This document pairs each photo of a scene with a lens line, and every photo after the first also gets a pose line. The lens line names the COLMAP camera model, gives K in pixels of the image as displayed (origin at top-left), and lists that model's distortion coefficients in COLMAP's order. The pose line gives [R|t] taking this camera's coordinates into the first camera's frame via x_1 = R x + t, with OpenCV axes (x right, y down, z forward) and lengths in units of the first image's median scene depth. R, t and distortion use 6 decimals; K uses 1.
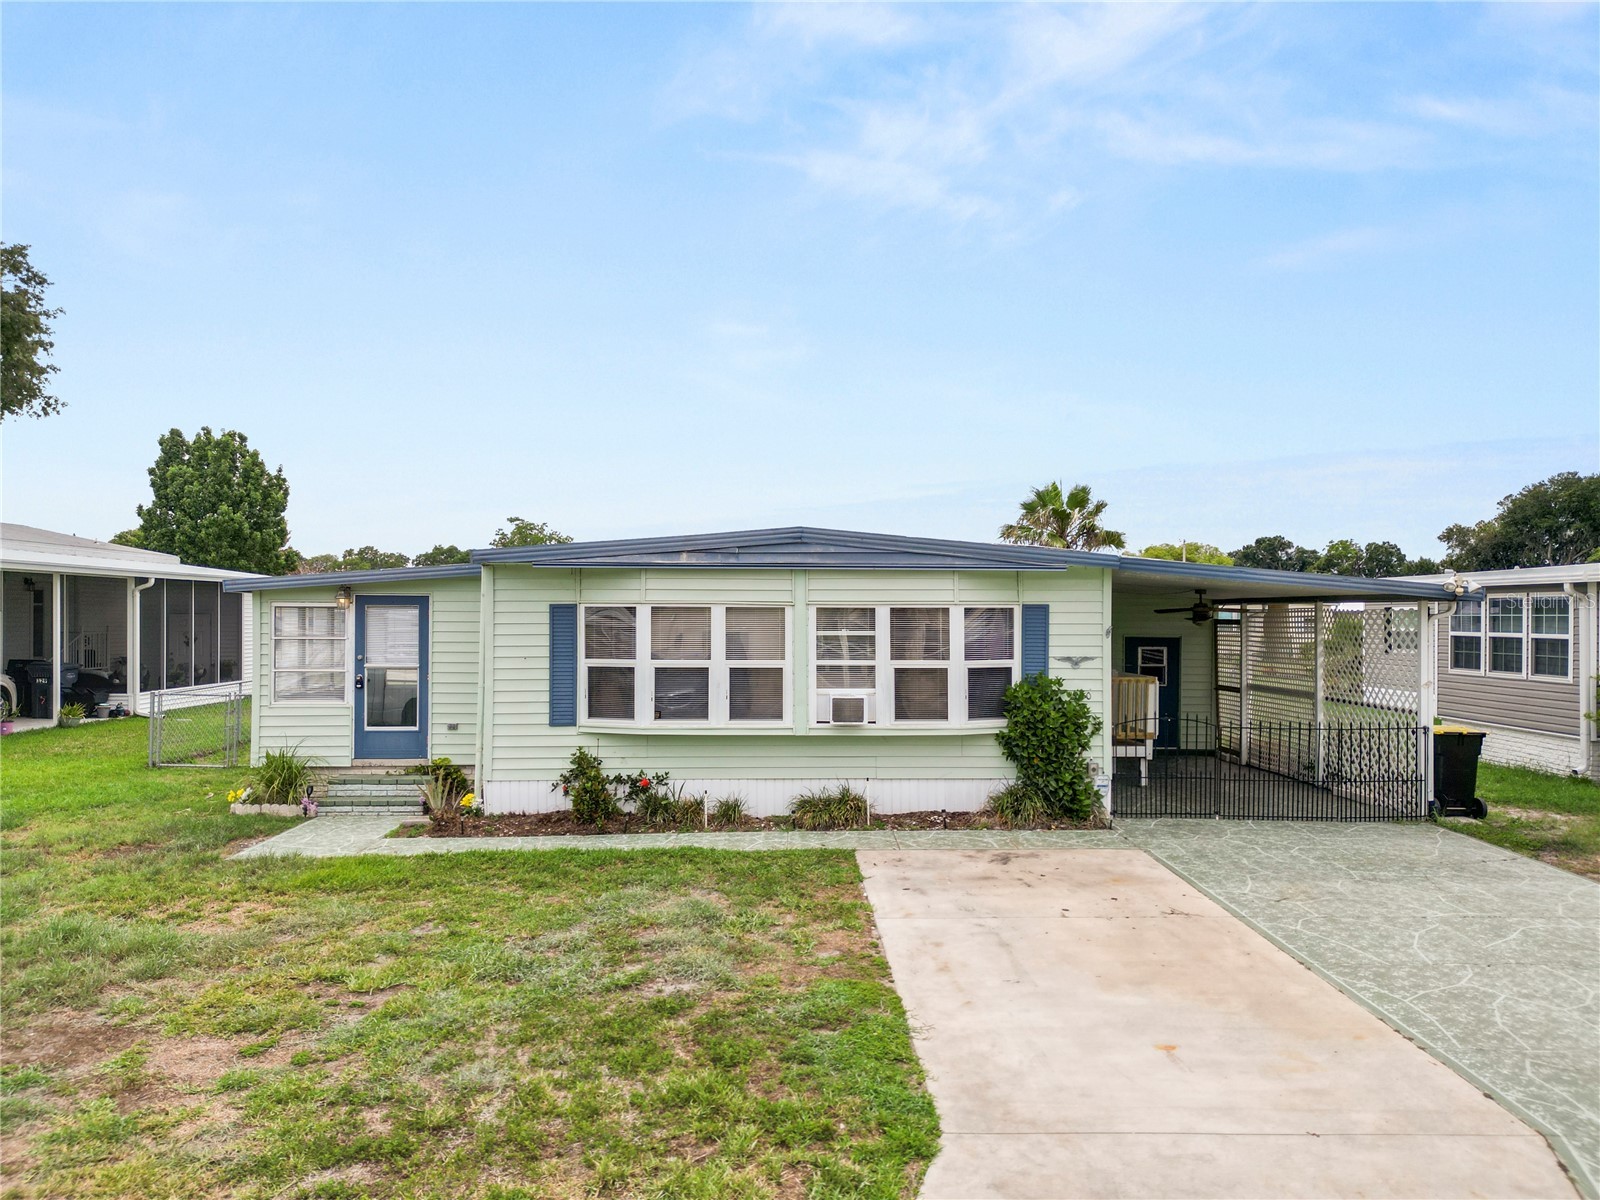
lens RADIAL K [[1124.4, 0, 803.7], [0, 1124.4, 611.0], [0, 0, 1]] dist [0.076461, -0.081883]
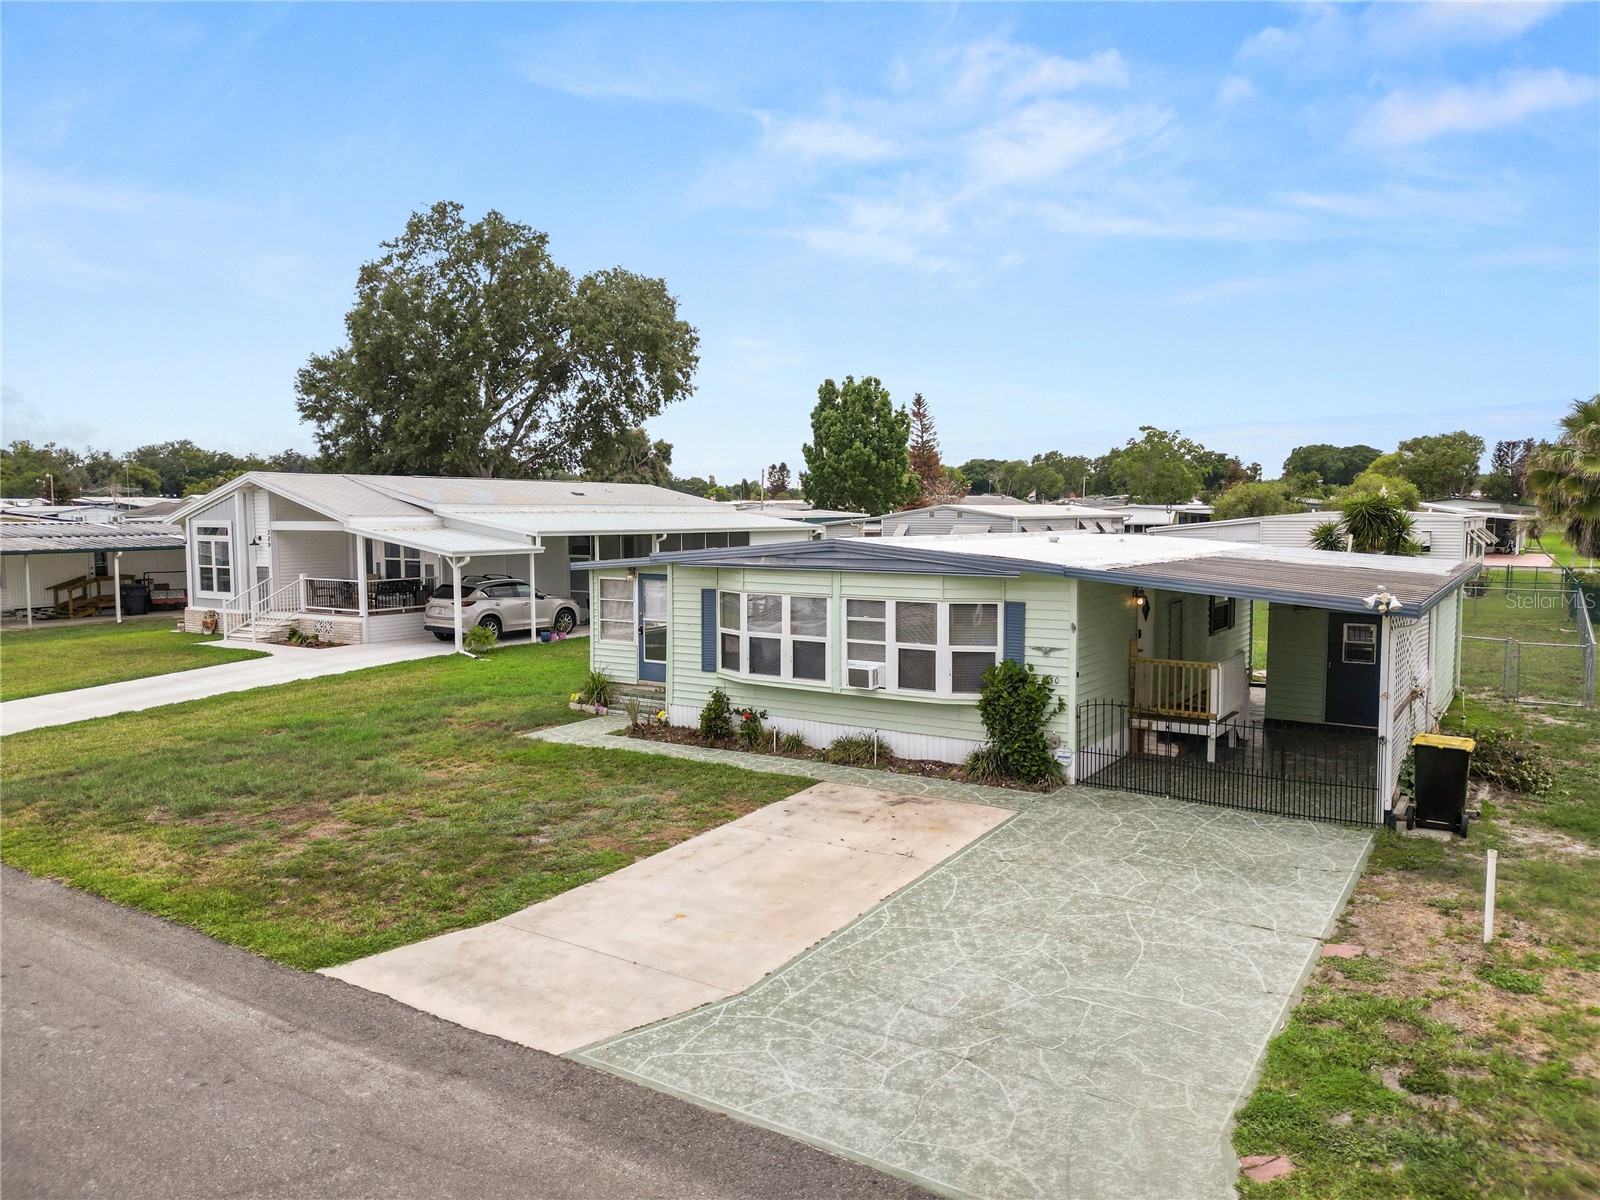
lens RADIAL K [[1124.4, 0, 807.5], [0, 1124.4, 597.0], [0, 0, 1]] dist [0.076461, -0.081883]
pose [[0.816865, 0.038553, -0.575539, 0.737254], [0.008469, 0.996855, 0.078794, -0.110648], [0.576767, -0.069238, 0.813969, -0.109255]]
